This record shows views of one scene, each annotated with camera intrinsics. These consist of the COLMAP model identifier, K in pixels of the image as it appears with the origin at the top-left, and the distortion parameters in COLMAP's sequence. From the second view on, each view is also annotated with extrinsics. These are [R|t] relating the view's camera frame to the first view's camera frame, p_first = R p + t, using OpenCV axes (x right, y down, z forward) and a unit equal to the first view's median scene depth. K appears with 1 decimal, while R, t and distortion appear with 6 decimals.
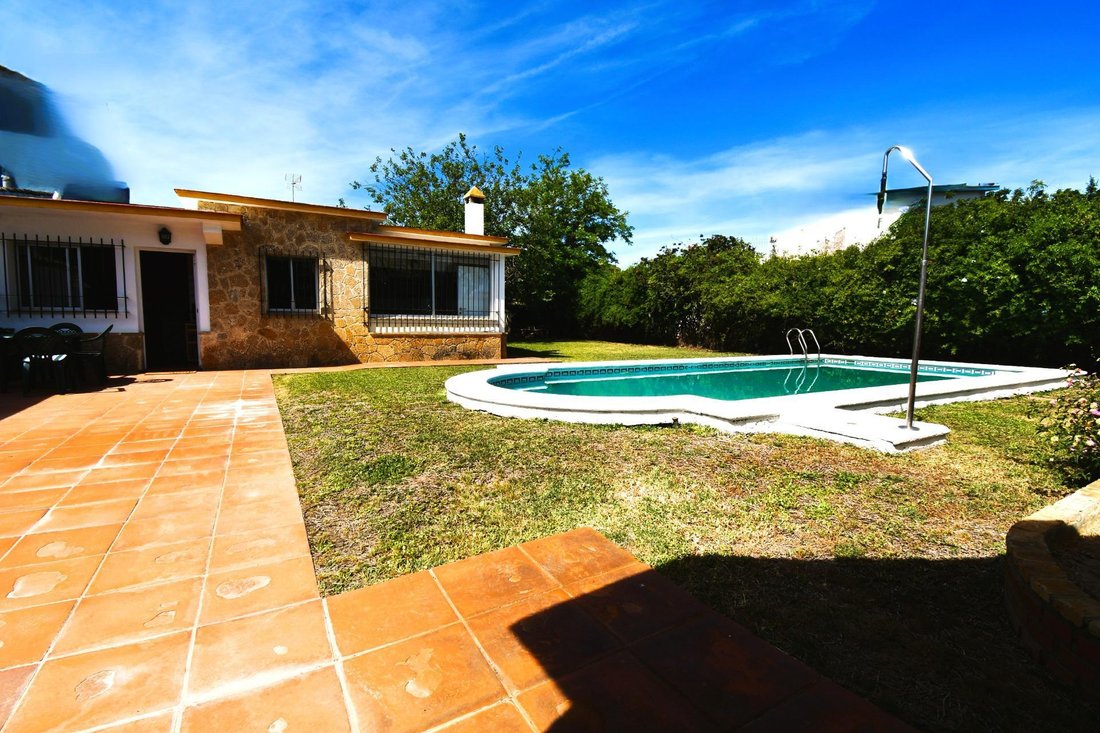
lens RADIAL K [[499.1, 0, 550.0], [0, 499.1, 366.5], [0, 0, 1]] dist [0.003127, -0.014244]
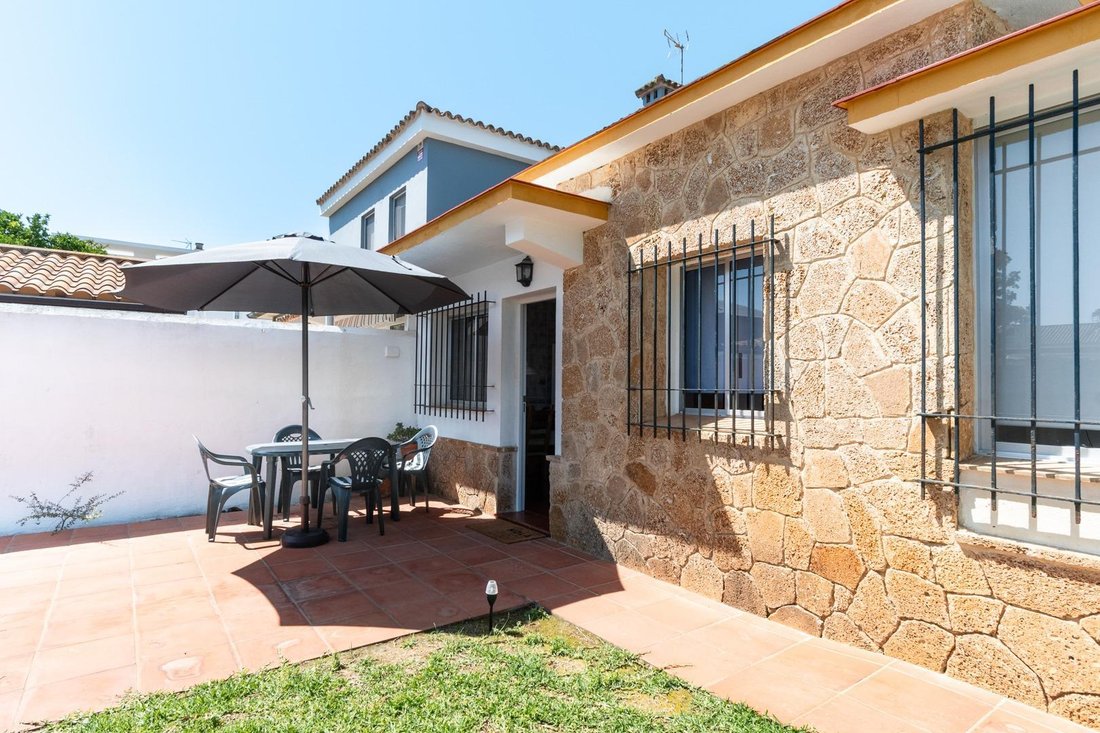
lens RADIAL K [[578.2, 0, 518.0], [0, 578.2, 368.8], [0, 0, 1]] dist [0.001121, -0.000322]
pose [[0.069651, -0.039377, -0.996794, -0.124562], [-0.103732, 0.993518, -0.046496, -0.101066], [0.992164, 0.106638, 0.065115, 0.759579]]
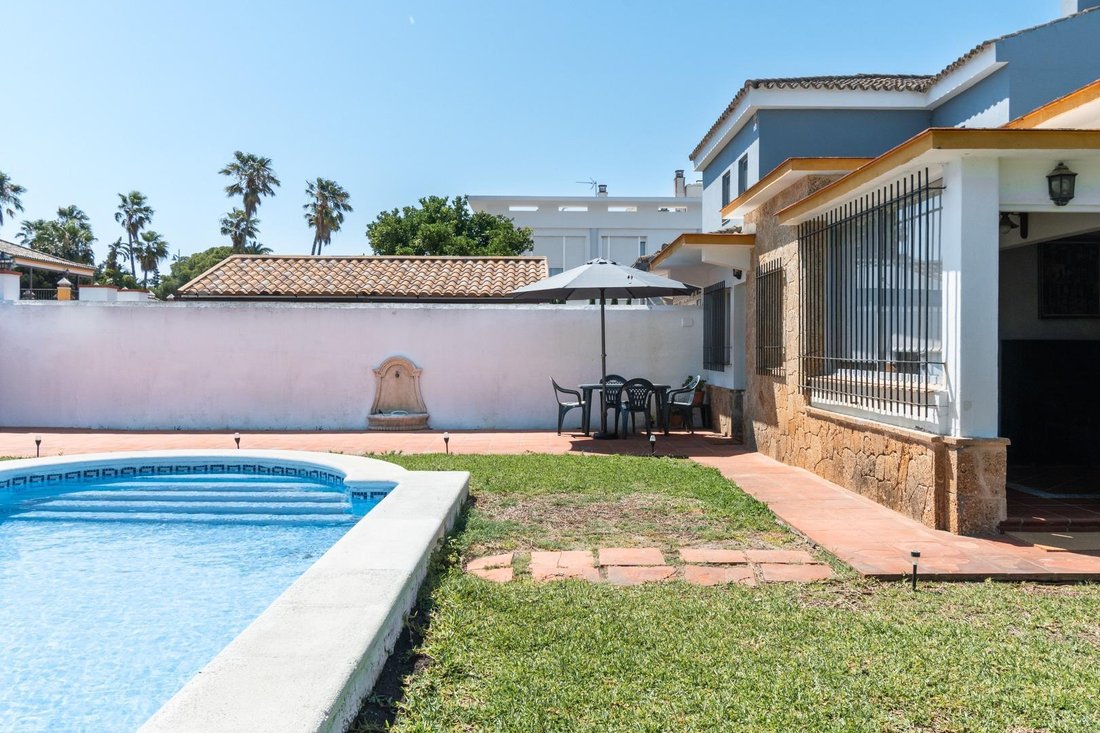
lens RADIAL K [[940.1, 0, 575.0], [0, 940.1, 342.5], [0, 0, 1]] dist [0.008551, -0.002618]
pose [[-0.469402, -0.019867, -0.882761, 0.517955], [-0.091195, 0.995491, 0.026088, -0.126971], [0.878263, 0.092749, -0.469097, 1.166294]]
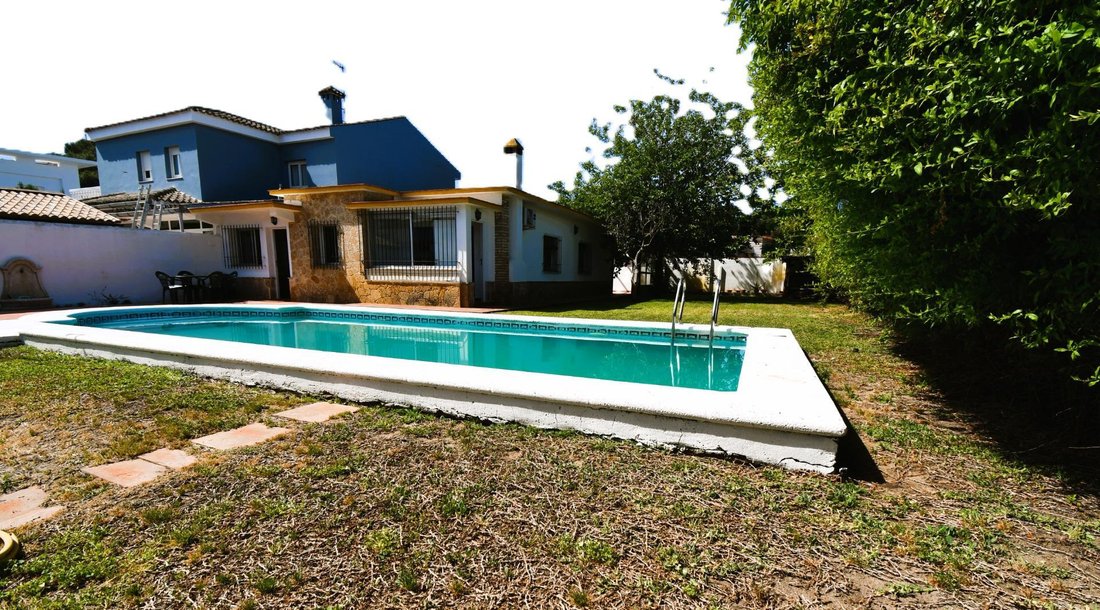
lens RADIAL K [[501.7, 0, 555.4], [0, 501.7, 363.9], [0, 0, 1]] dist [-0.003064, -0.000661]
pose [[0.600034, 0.139725, -0.787678, 0.953416], [-0.079065, 0.990166, 0.115414, -0.038974], [0.796058, -0.006975, 0.605180, 0.573544]]
